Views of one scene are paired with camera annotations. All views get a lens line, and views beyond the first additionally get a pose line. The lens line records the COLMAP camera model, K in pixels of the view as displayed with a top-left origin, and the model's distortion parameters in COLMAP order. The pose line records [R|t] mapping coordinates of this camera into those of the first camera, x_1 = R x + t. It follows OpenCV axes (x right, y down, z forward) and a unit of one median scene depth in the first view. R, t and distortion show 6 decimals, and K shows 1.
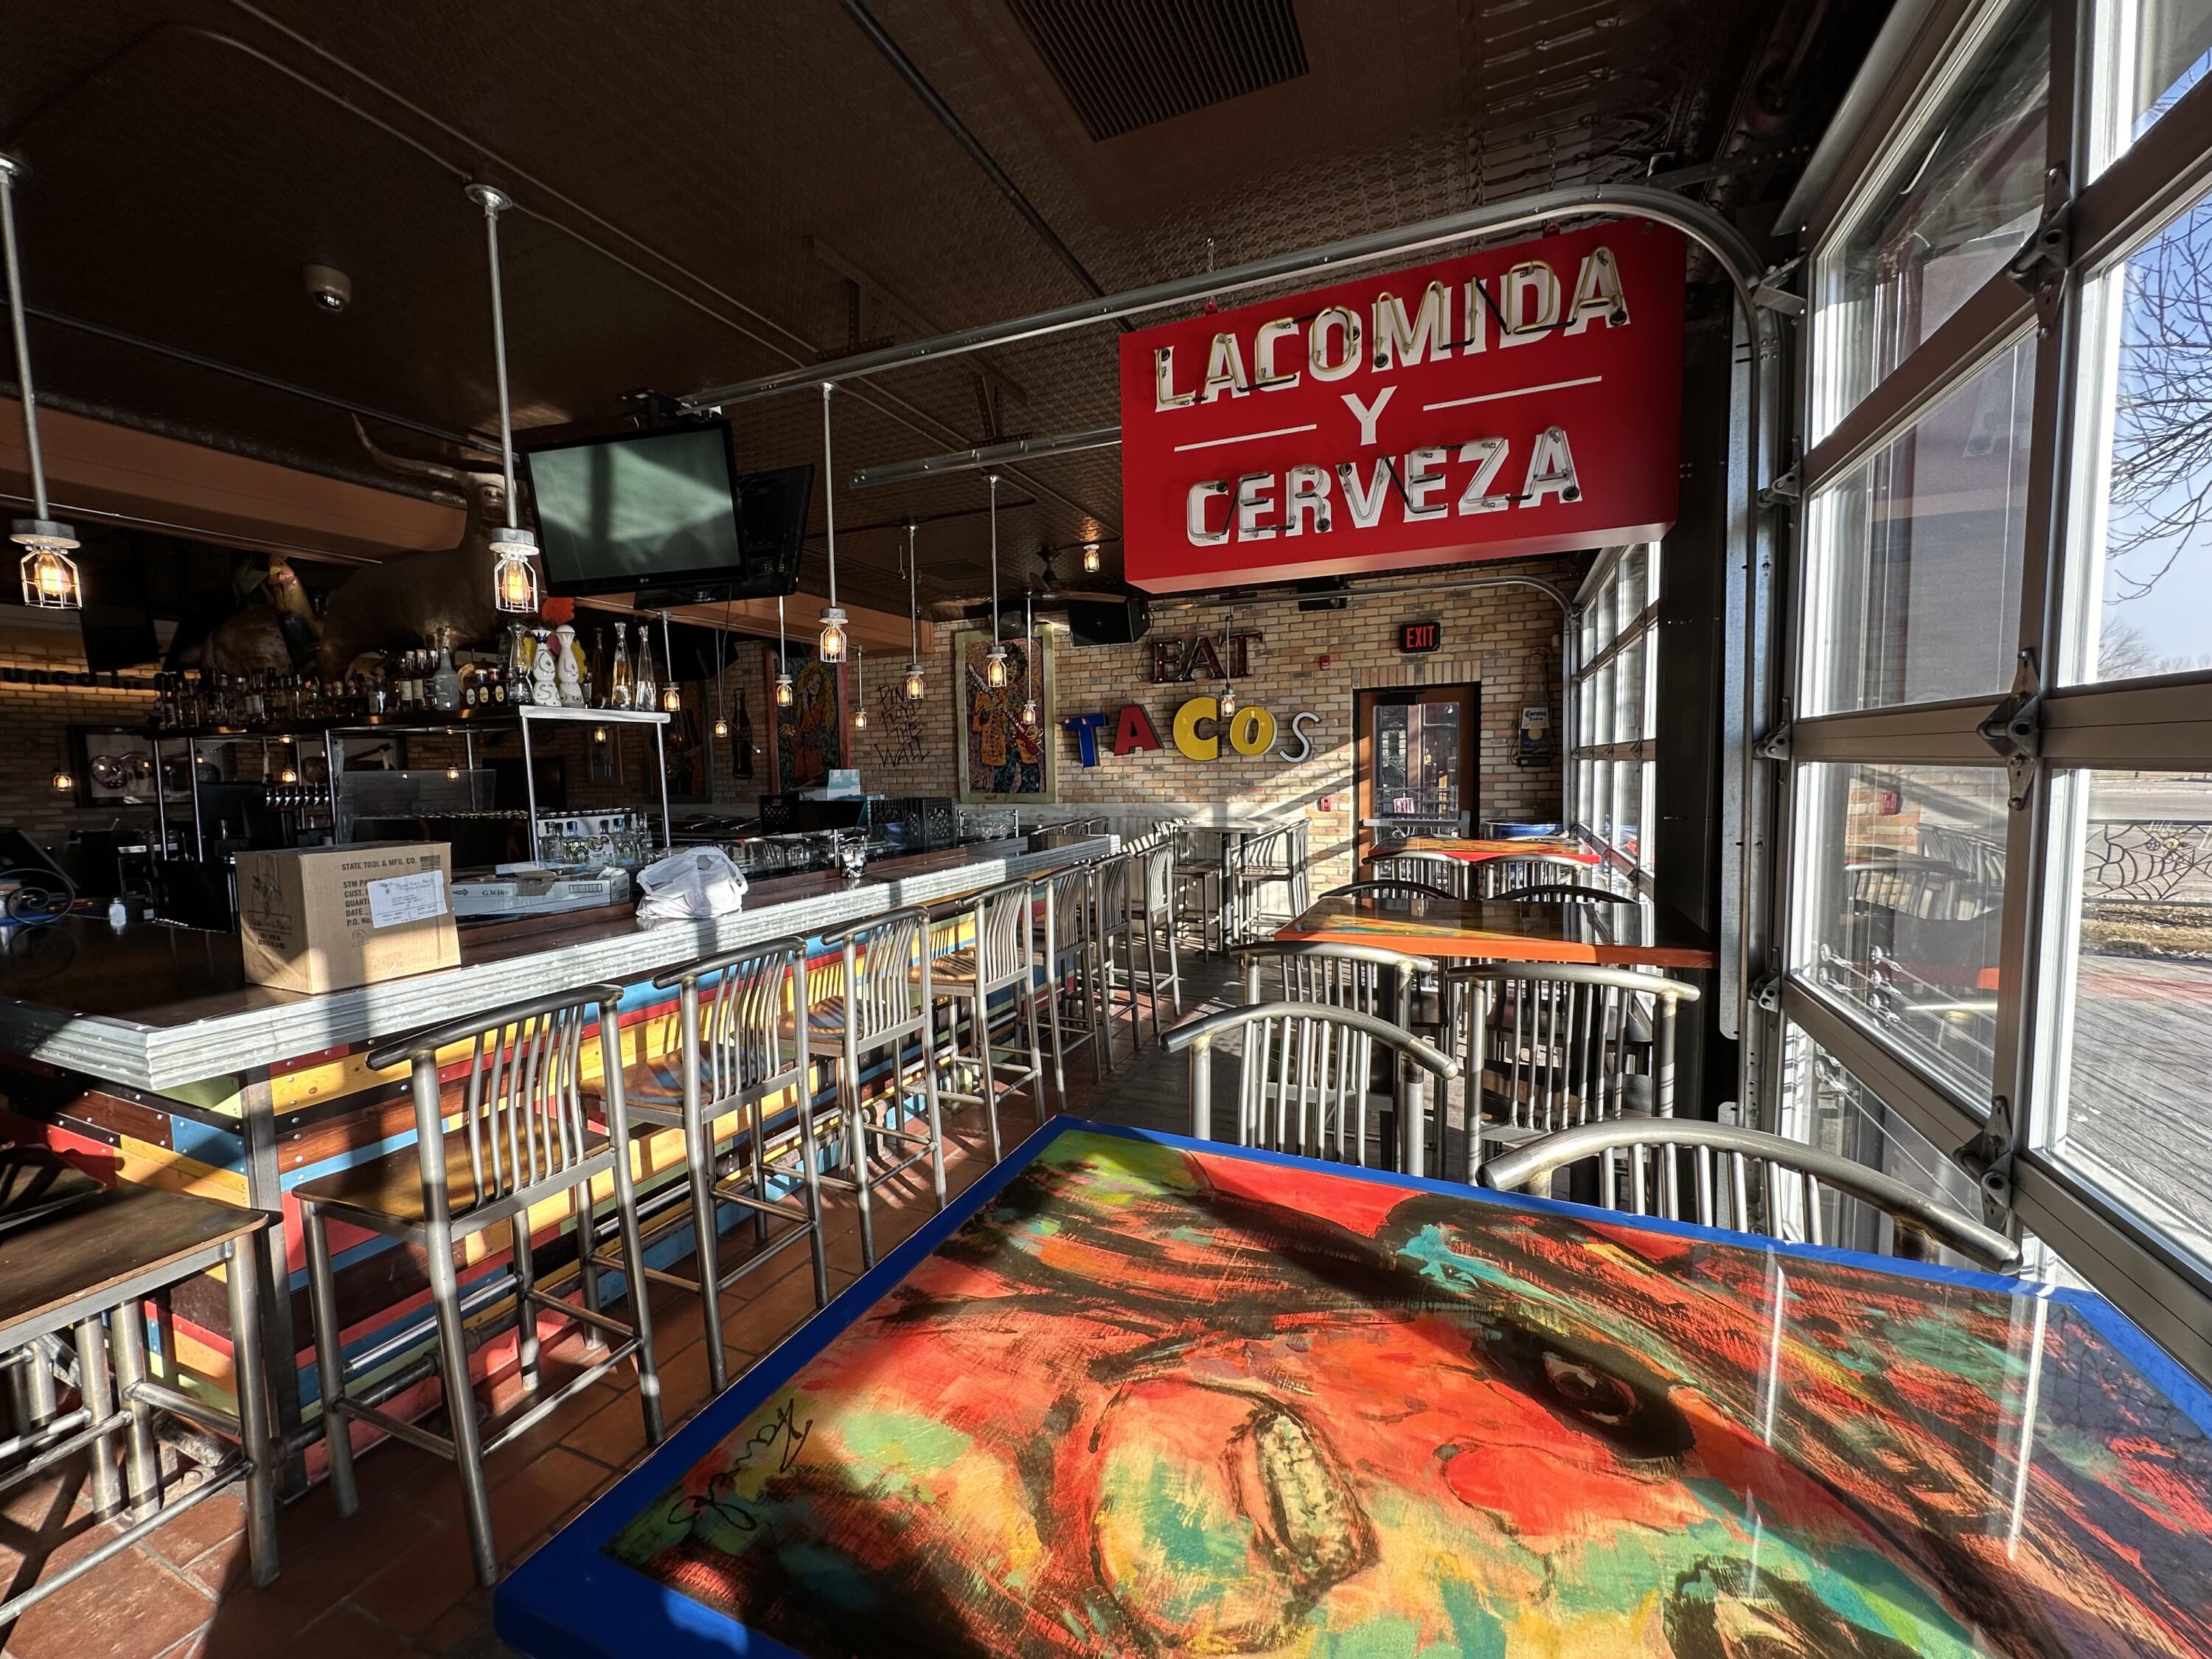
lens RADIAL K [[883.8, 0, 1103.9], [0, 883.8, 827.6], [0, 0, 1]] dist [0.001518, 0.000472]
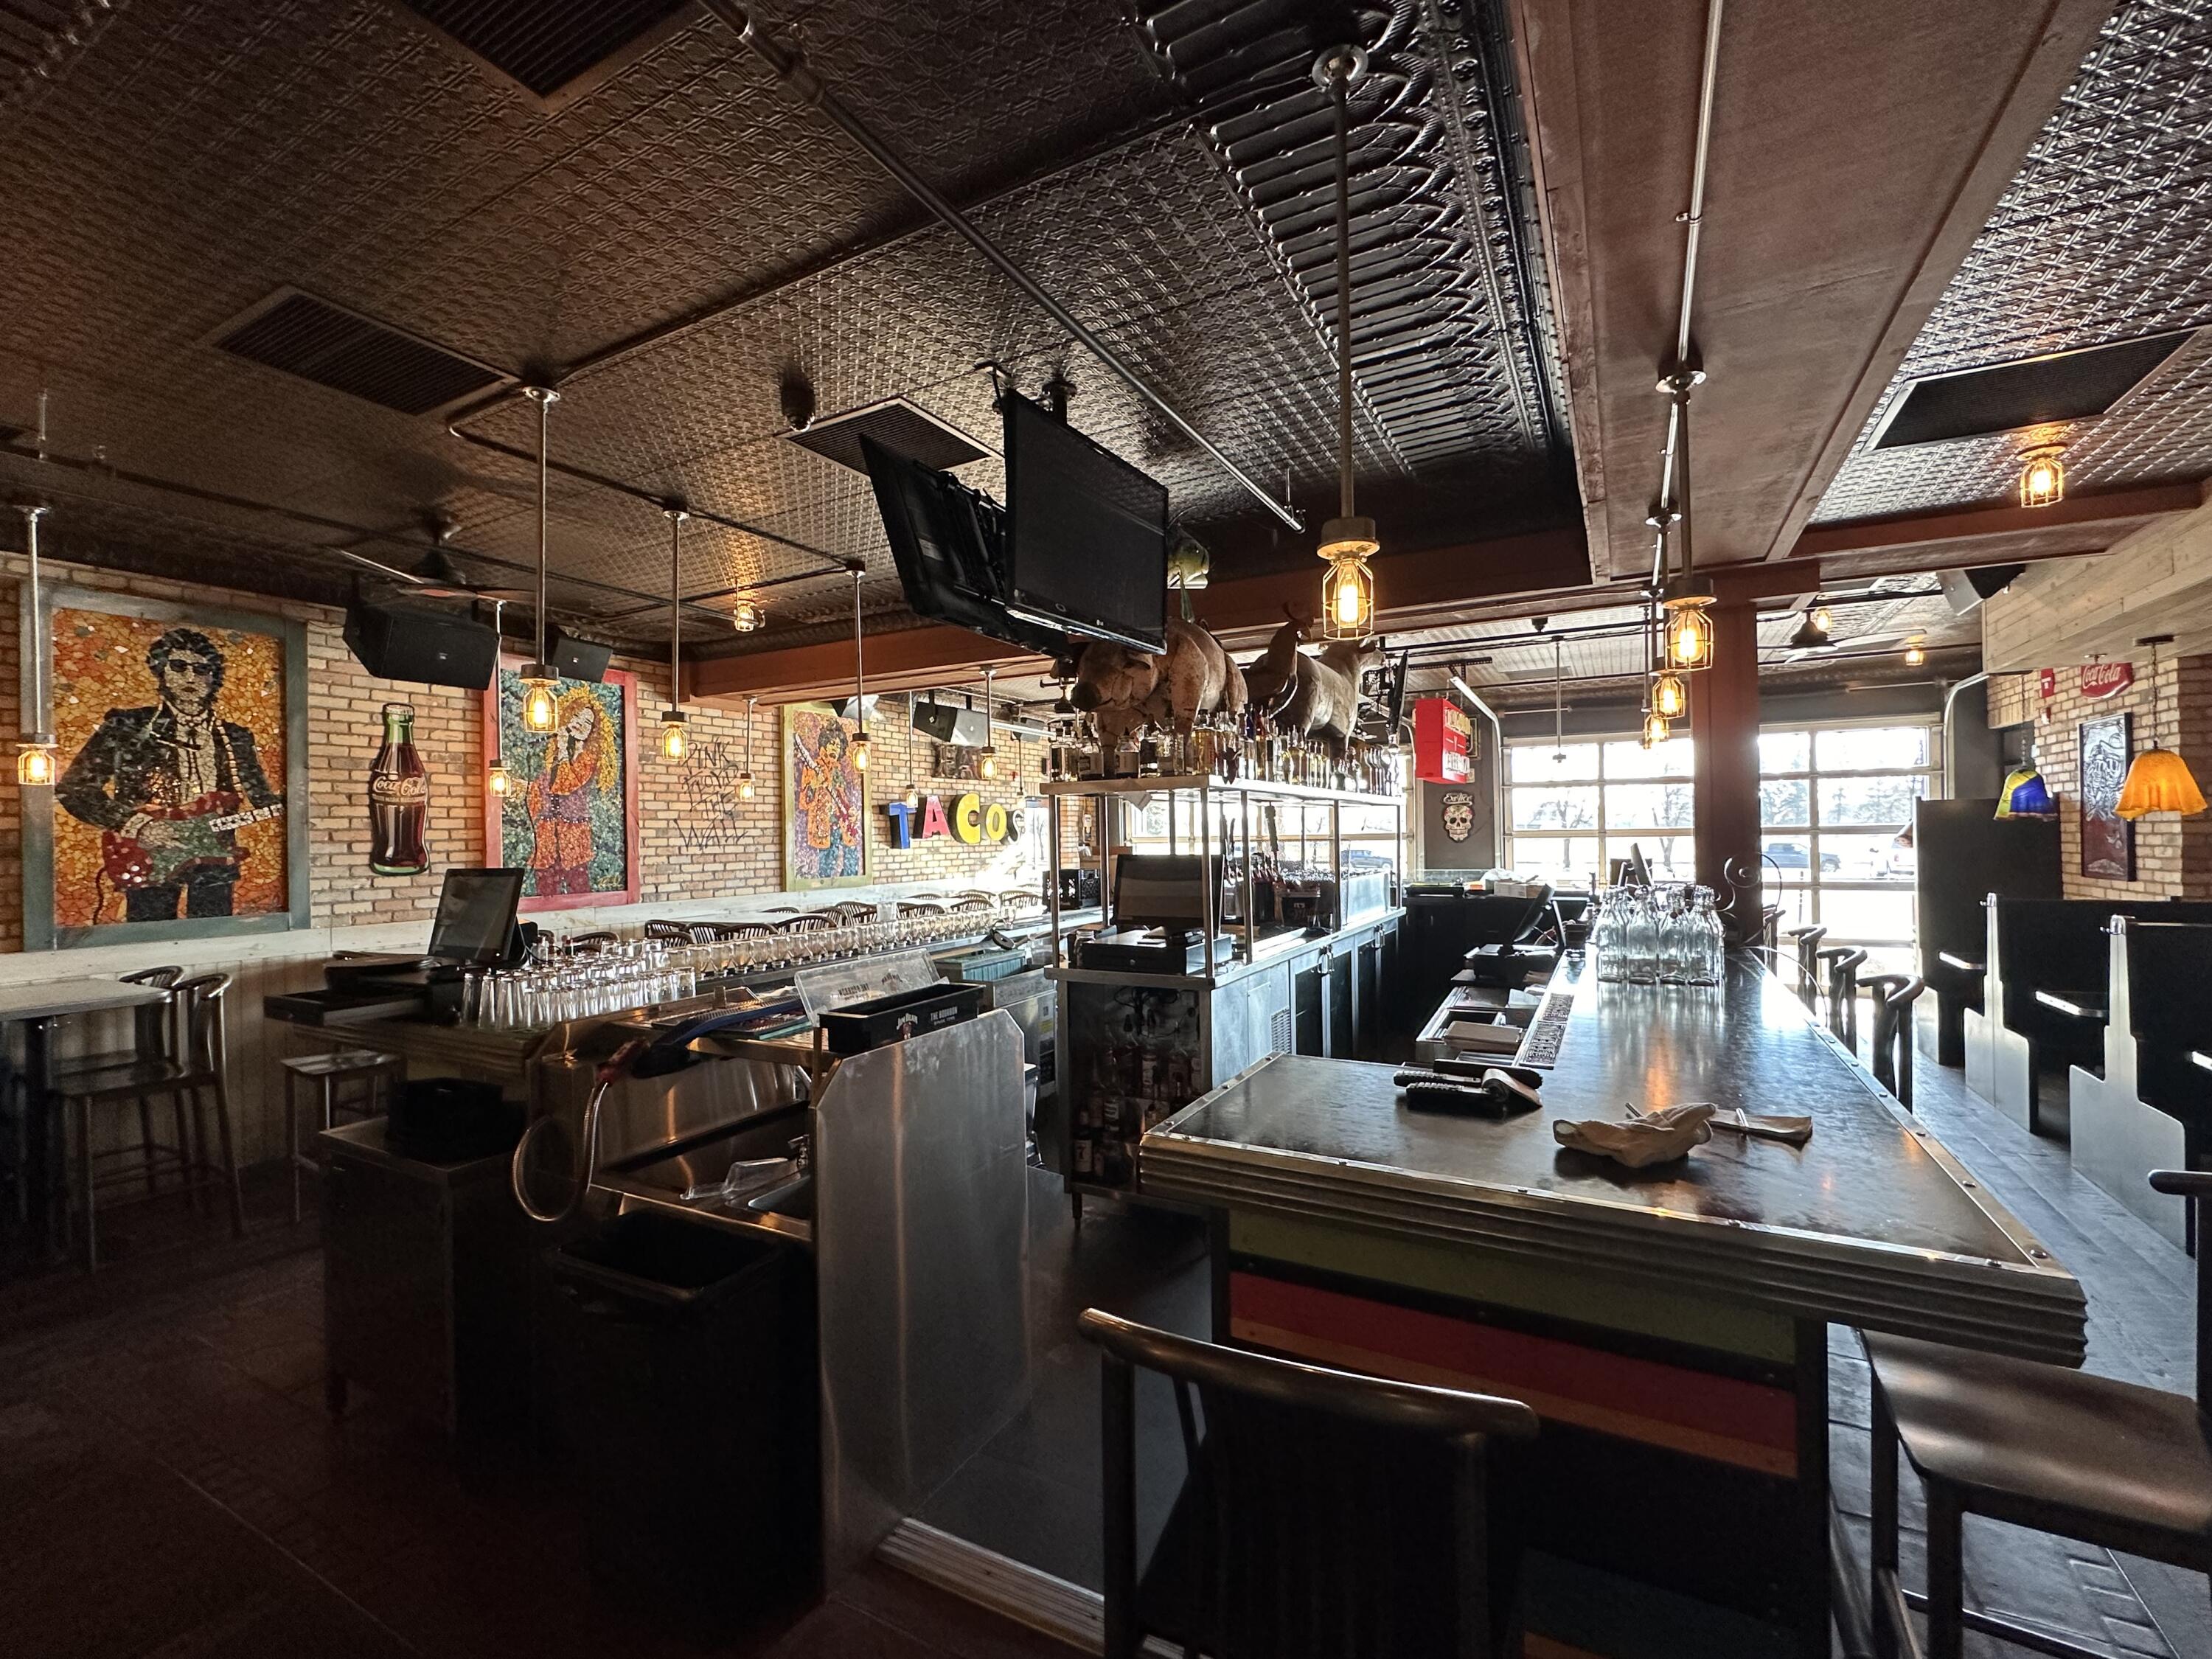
lens RADIAL K [[961.8, 0, 1104.9], [0, 961.8, 827.6], [0, 0, 1]] dist [-0.003438, 0.000930]
pose [[0.082559, 0.023319, 0.996313, -2.359602], [0.079573, 0.996380, -0.029914, -0.082313], [-0.993404, 0.081750, 0.080405, 1.349134]]
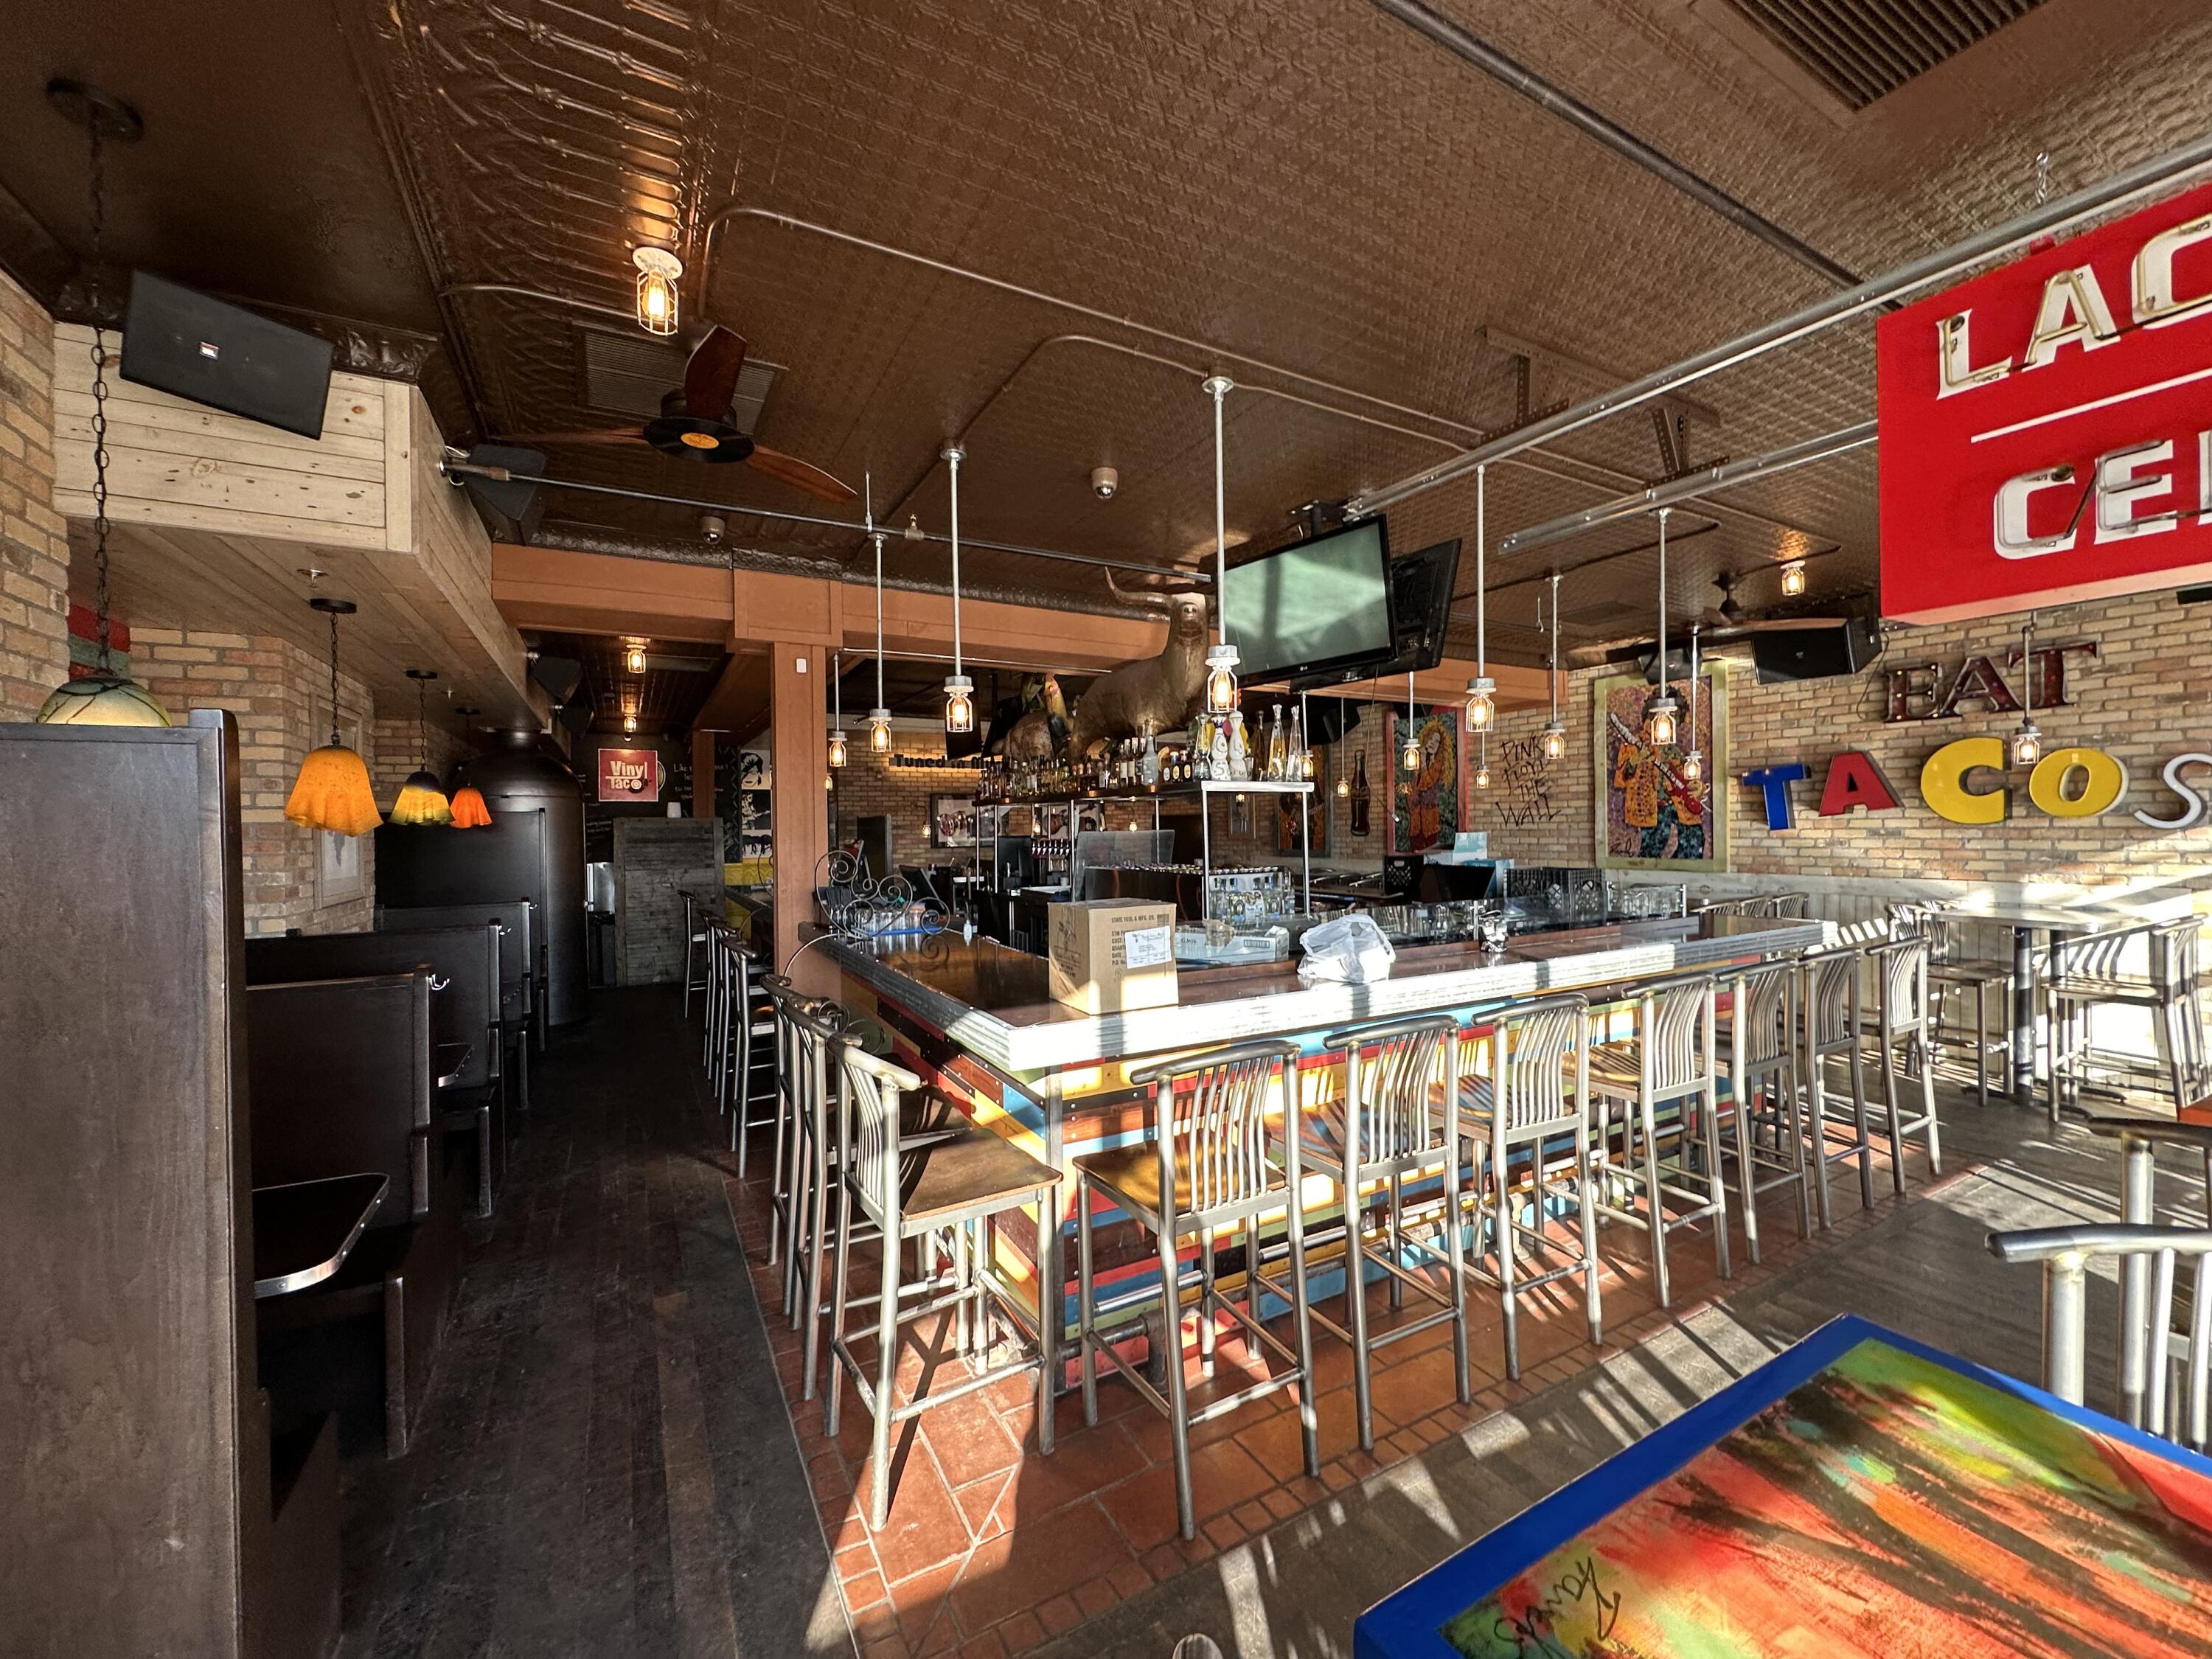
lens RADIAL K [[883.8, 0, 1110.7], [0, 883.8, 828.8], [0, 0, 1]] dist [0.001518, 0.000472]
pose [[0.797701, 0.011918, -0.602936, -0.033438], [-0.045725, 0.998122, -0.040766, -0.017926], [0.601317, 0.060089, 0.796748, -0.027953]]
